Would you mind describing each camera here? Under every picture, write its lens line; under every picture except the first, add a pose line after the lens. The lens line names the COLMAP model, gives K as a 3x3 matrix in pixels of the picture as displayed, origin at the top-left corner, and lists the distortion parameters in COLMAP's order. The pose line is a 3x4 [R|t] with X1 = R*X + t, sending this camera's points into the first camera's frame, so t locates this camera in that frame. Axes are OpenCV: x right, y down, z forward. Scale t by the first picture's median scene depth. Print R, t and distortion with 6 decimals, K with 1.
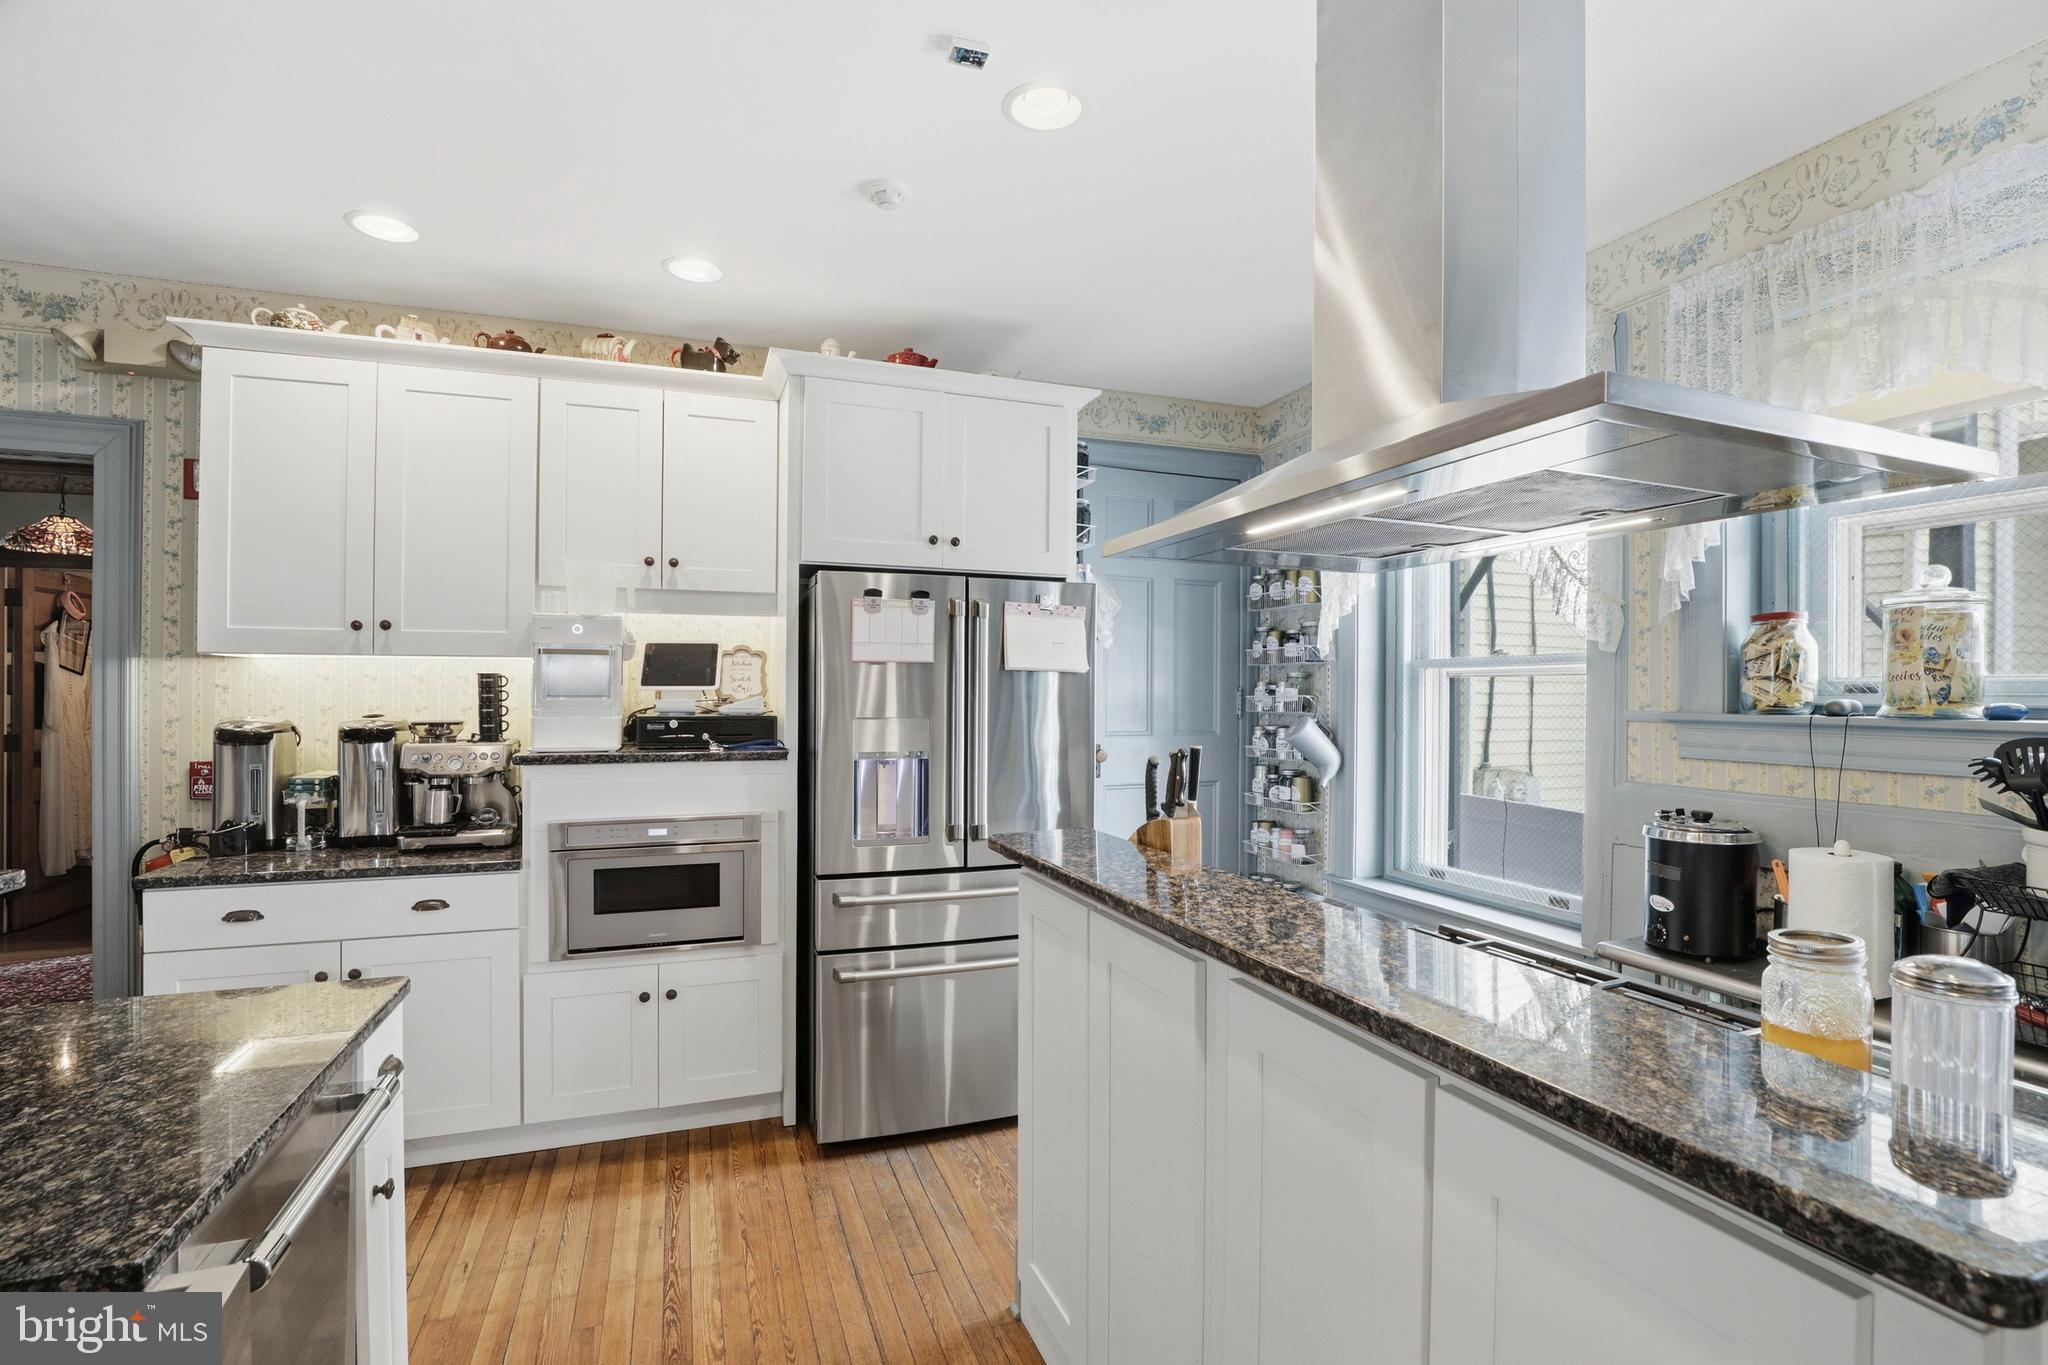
lens RADIAL K [[947.8, 0, 1027.9], [0, 947.8, 694.1], [0, 0, 1]] dist [-0.033073, 0.004517]
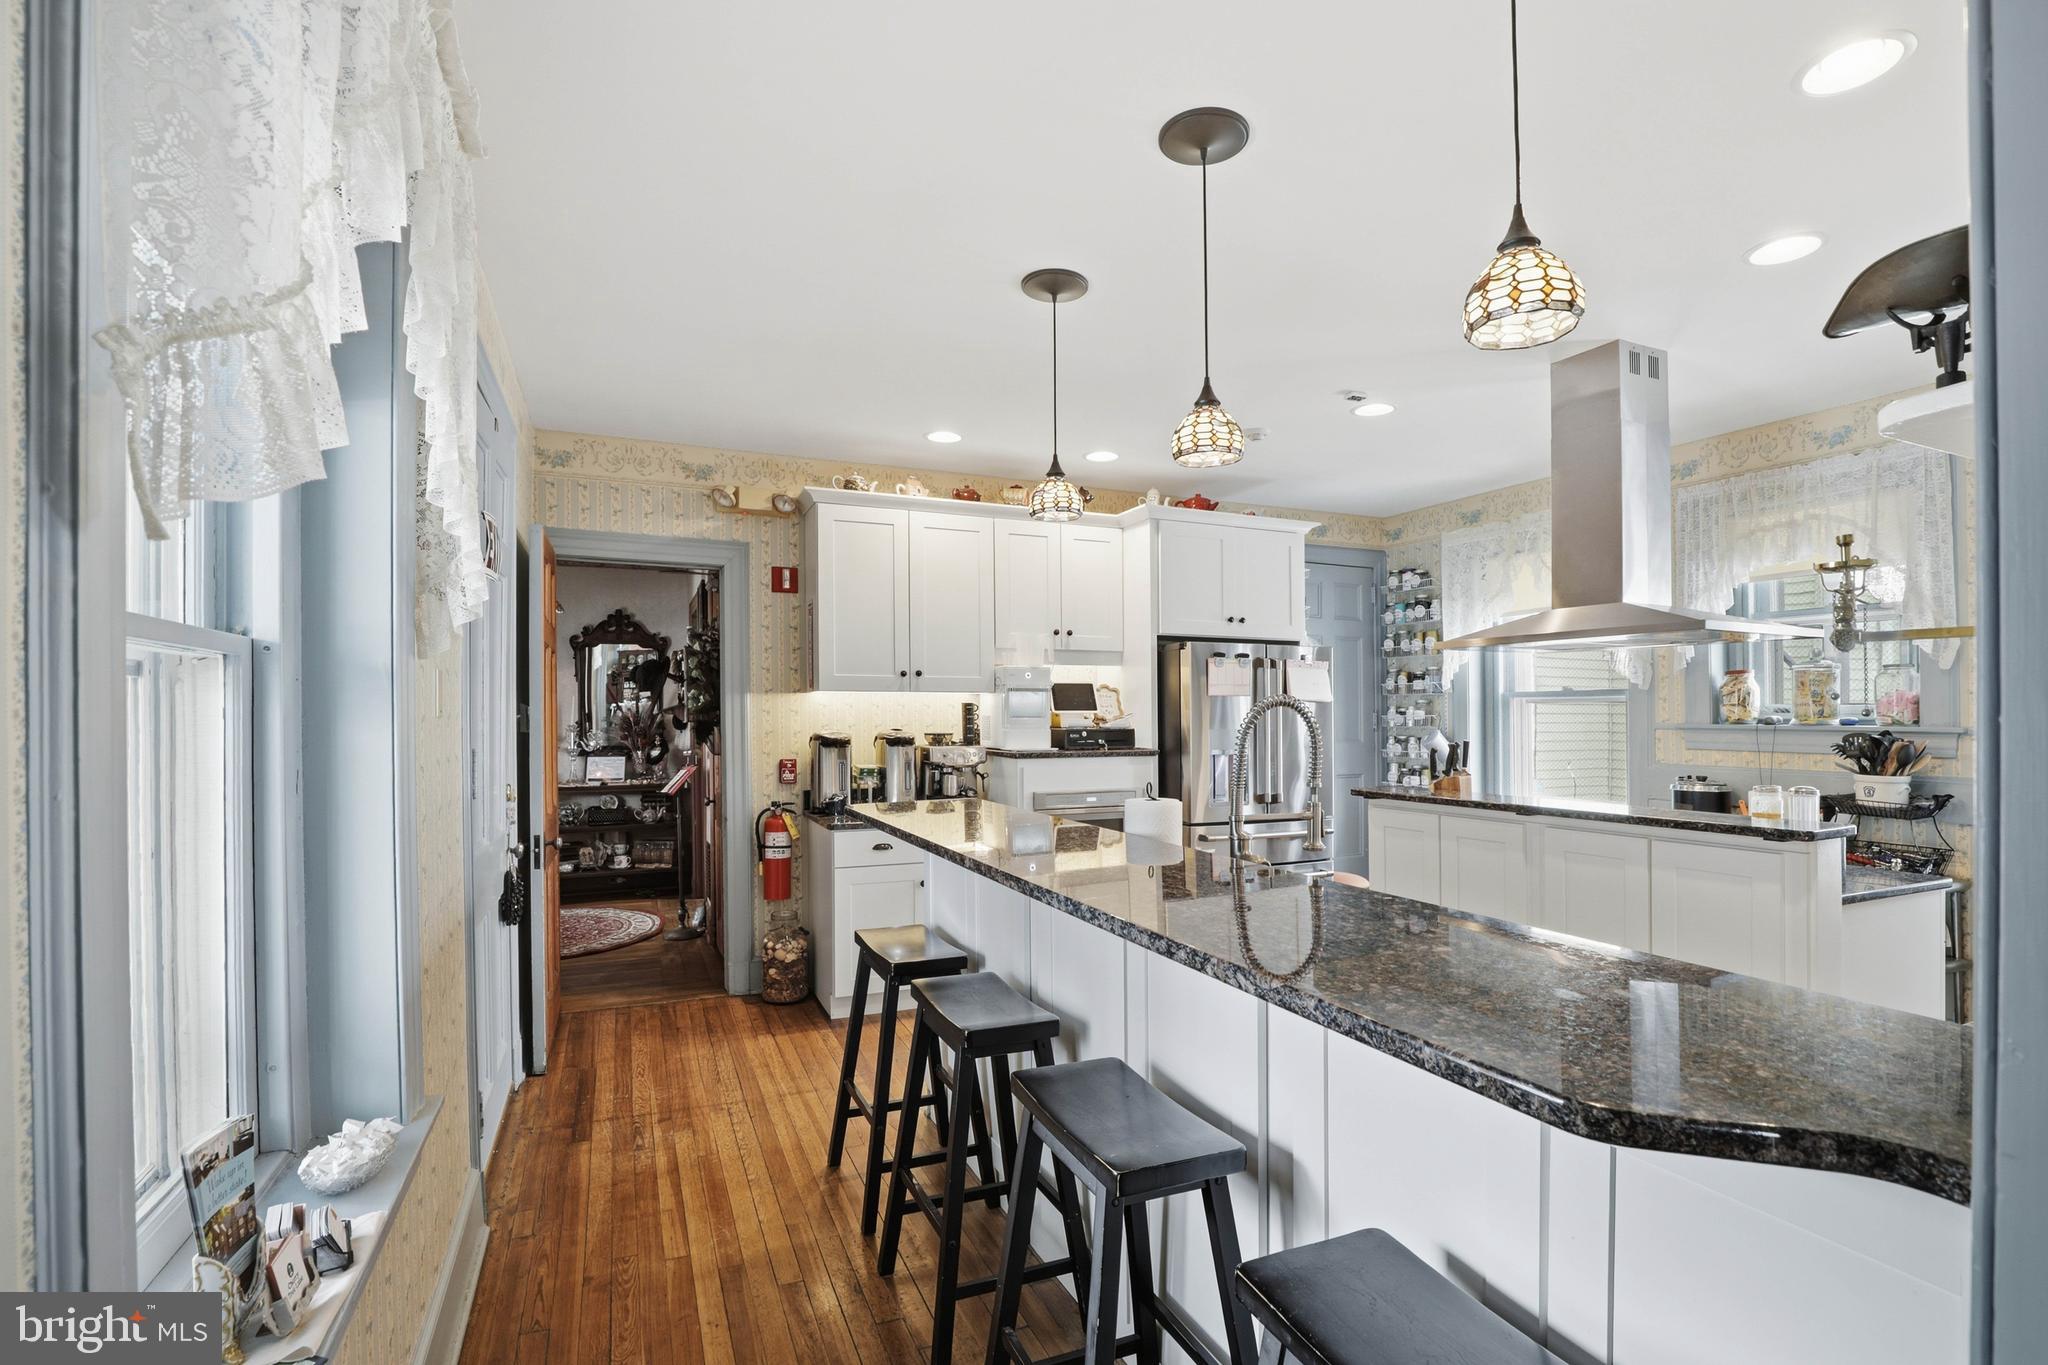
lens RADIAL K [[947.8, 0, 1031.2], [0, 947.8, 695.8], [0, 0, 1]] dist [-0.033073, 0.004517]
pose [[0.998845, -0.001644, 0.048012, -0.563840], [0.002648, 0.999779, -0.020857, -0.000092], [-0.047968, 0.020960, 0.998629, -0.642090]]
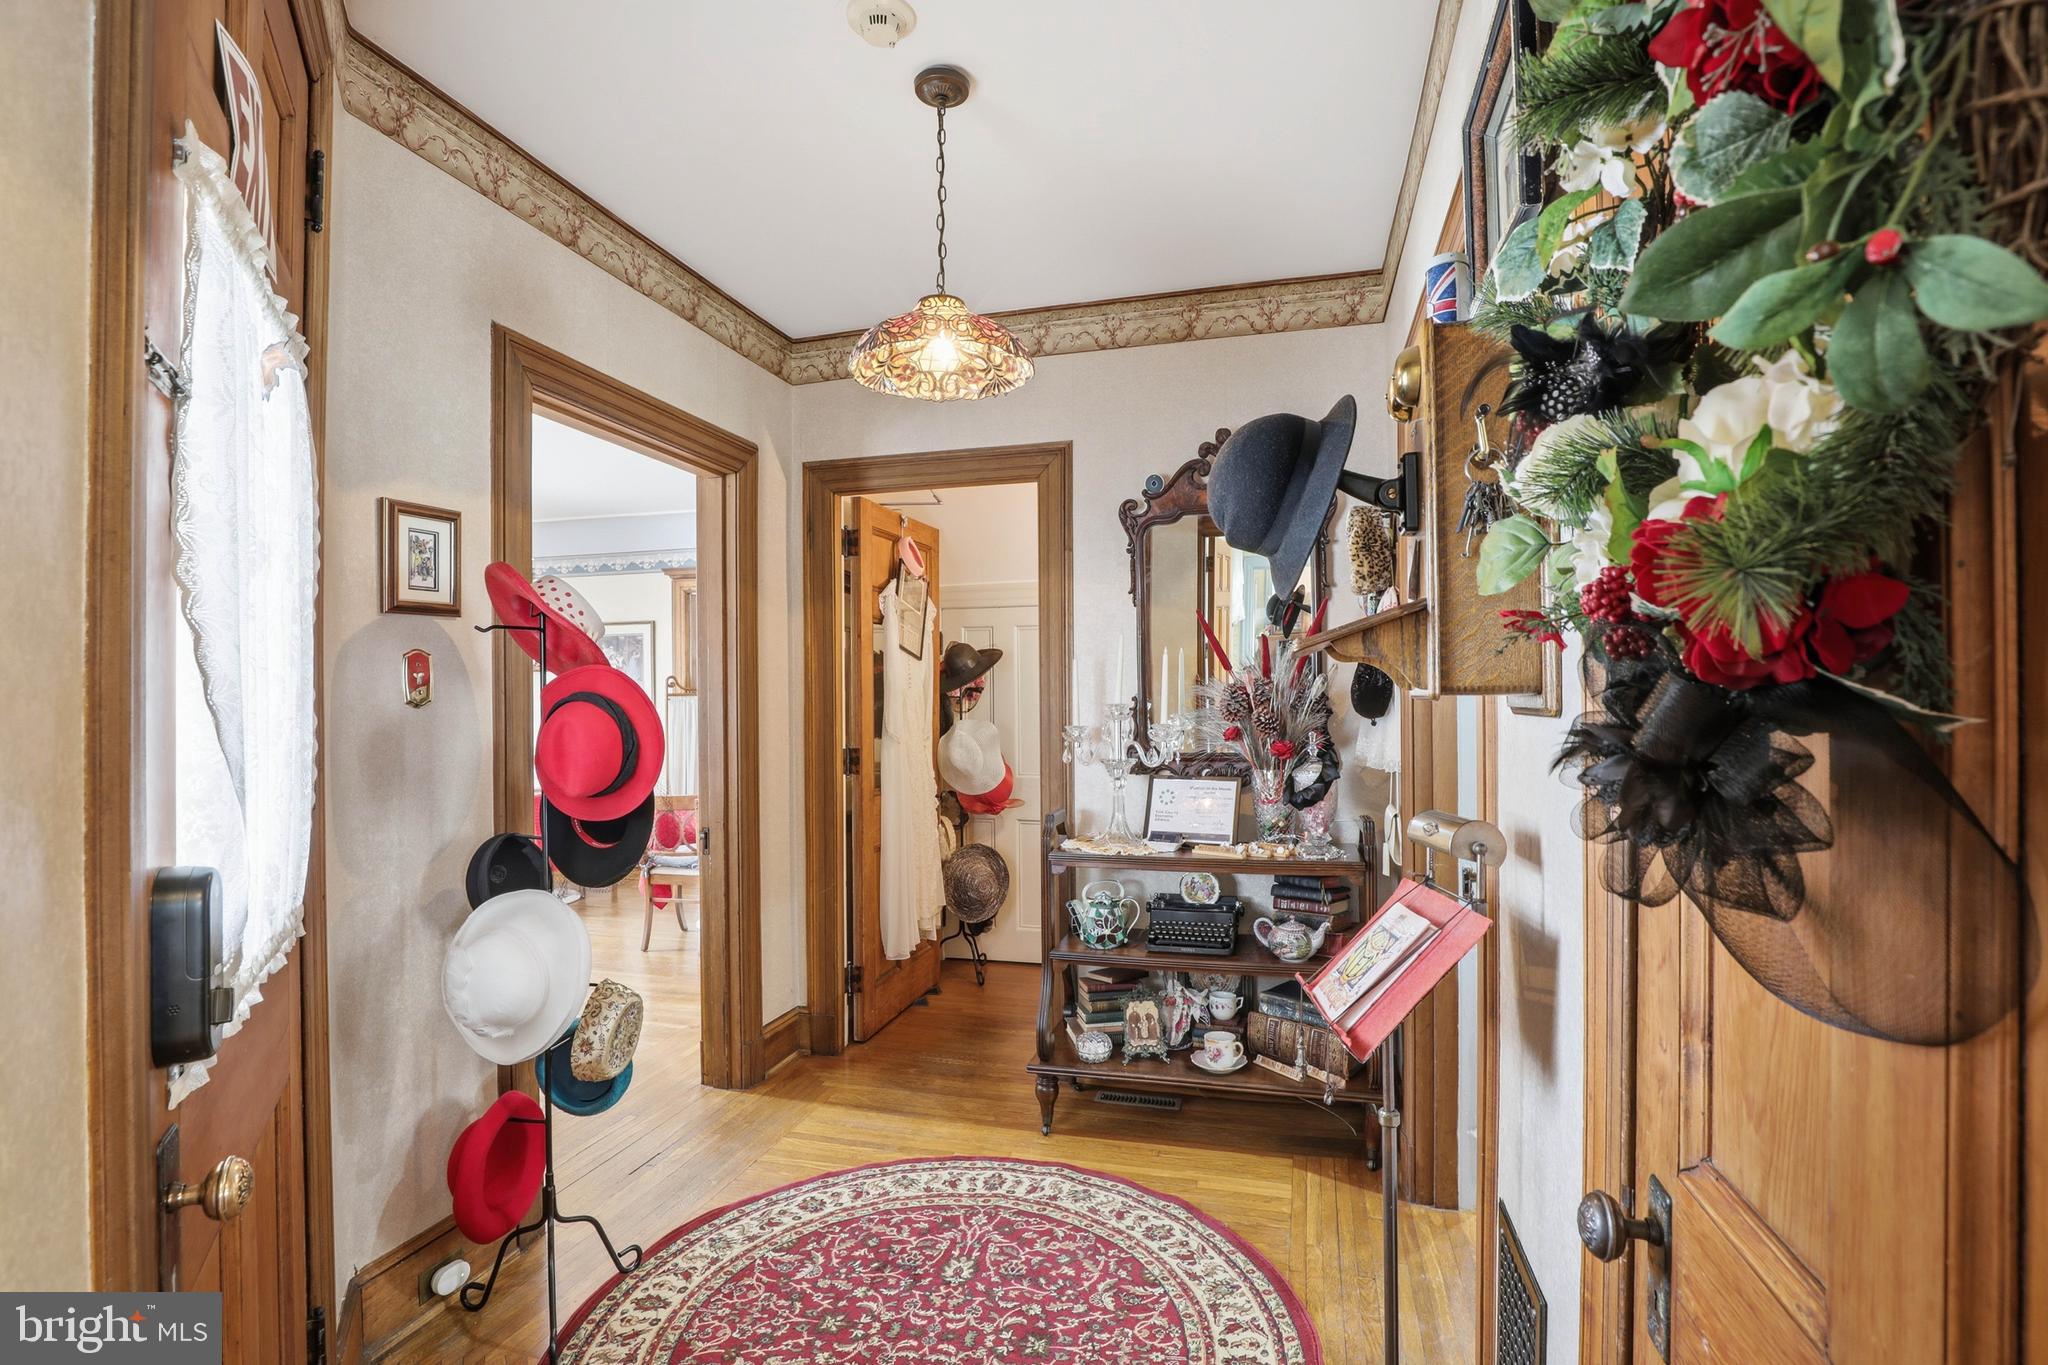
lens RADIAL K [[947.8, 0, 1021.4], [0, 947.8, 696.0], [0, 0, 1]] dist [-0.033073, 0.004517]
pose [[0.800715, 0.004731, -0.599027, -1.095483], [-0.001191, 0.999979, 0.006305, 0.007235], [0.599044, -0.004335, 0.800704, 0.959351]]
